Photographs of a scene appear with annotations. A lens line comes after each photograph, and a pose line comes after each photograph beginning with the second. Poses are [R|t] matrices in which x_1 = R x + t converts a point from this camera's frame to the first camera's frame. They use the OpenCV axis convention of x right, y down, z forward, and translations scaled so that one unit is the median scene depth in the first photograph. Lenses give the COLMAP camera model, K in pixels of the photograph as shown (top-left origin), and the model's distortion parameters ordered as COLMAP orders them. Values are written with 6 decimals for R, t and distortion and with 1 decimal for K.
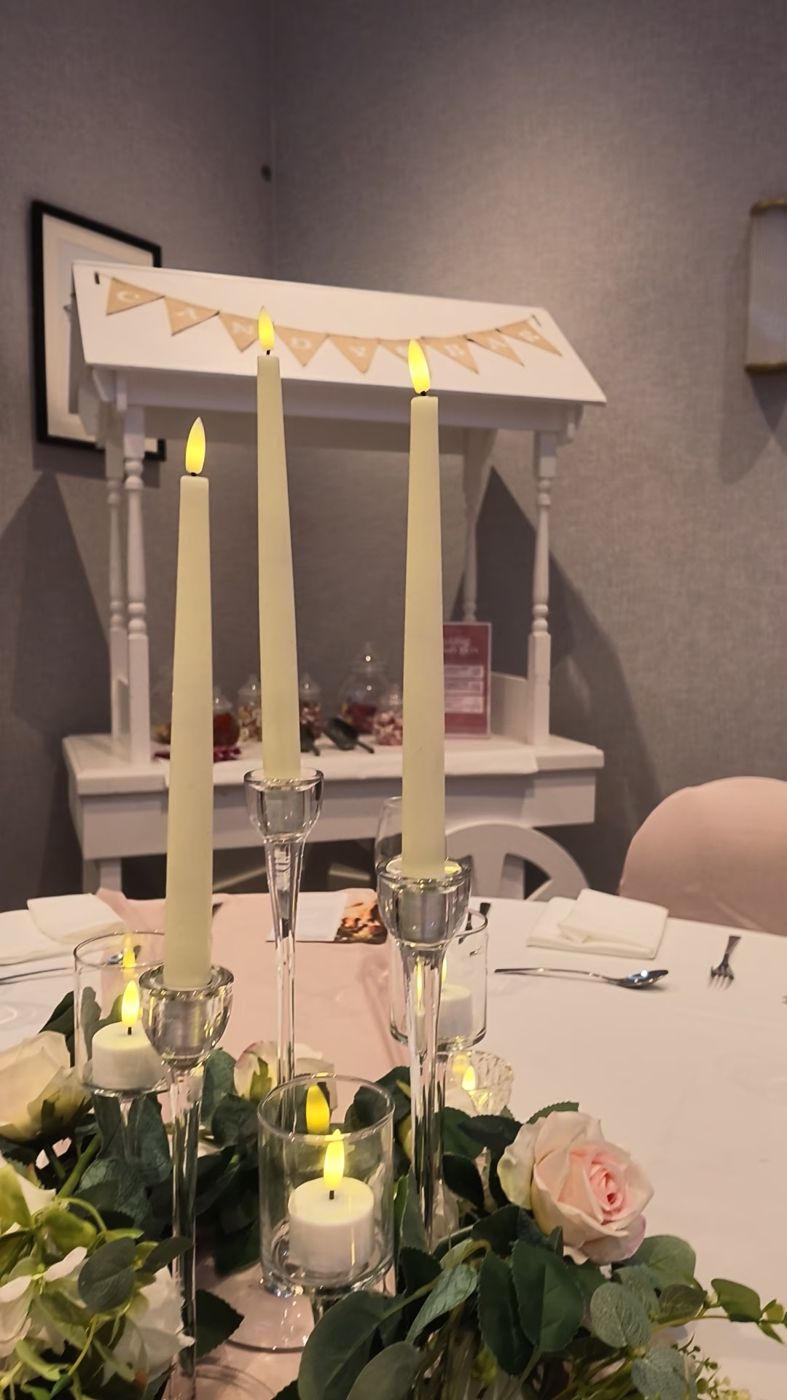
lens RADIAL K [[1016.3, 0, 391.4], [0, 1016.3, 707.2], [0, 0, 1]] dist [0.163736, -0.316384]
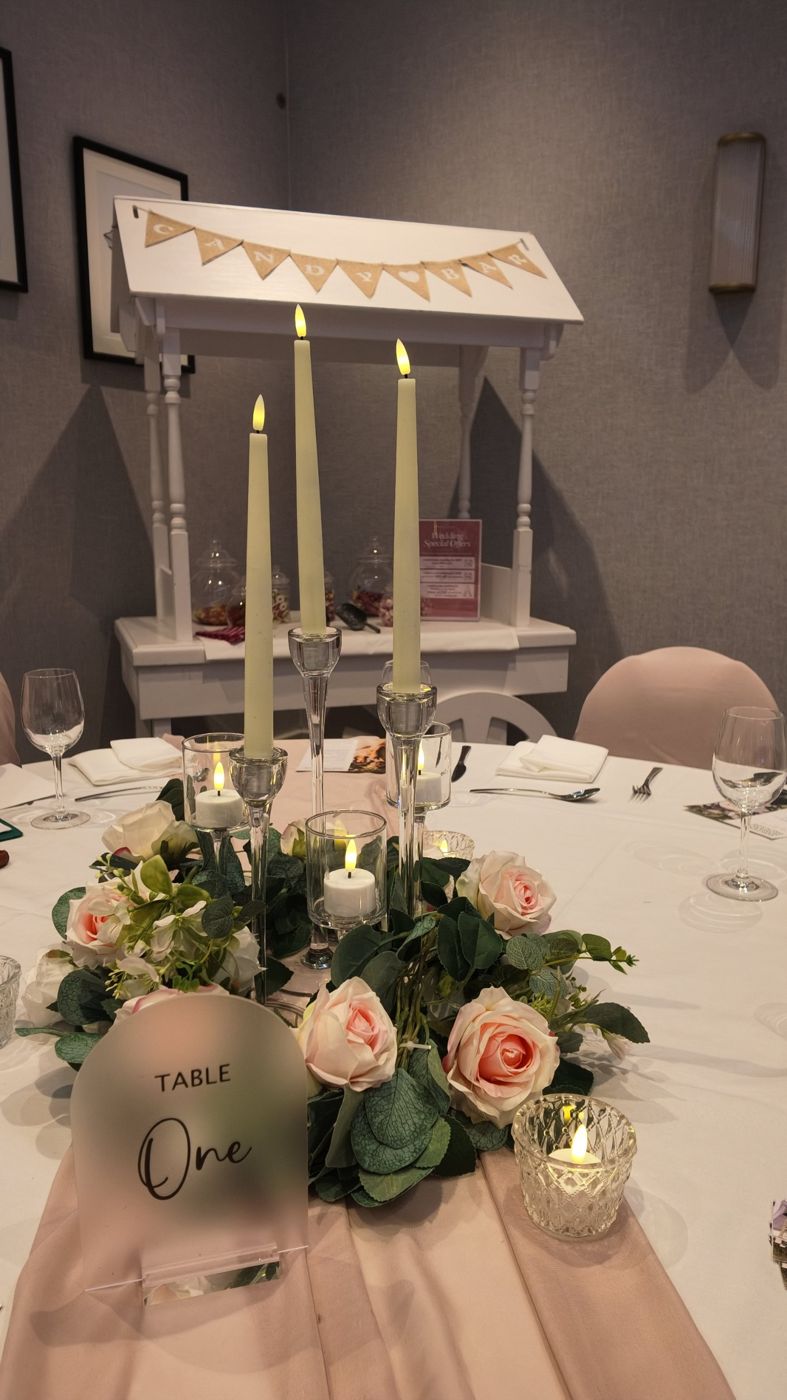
lens RADIAL K [[1016.3, 0, 391.4], [0, 1016.3, 707.2], [0, 0, 1]] dist [0.163736, -0.316384]
pose [[0.999949, -0.000261, -0.010144, 0.008031], [0.001312, 0.994607, 0.103707, 0.008600], [0.010062, -0.103715, 0.994556, -0.183455]]
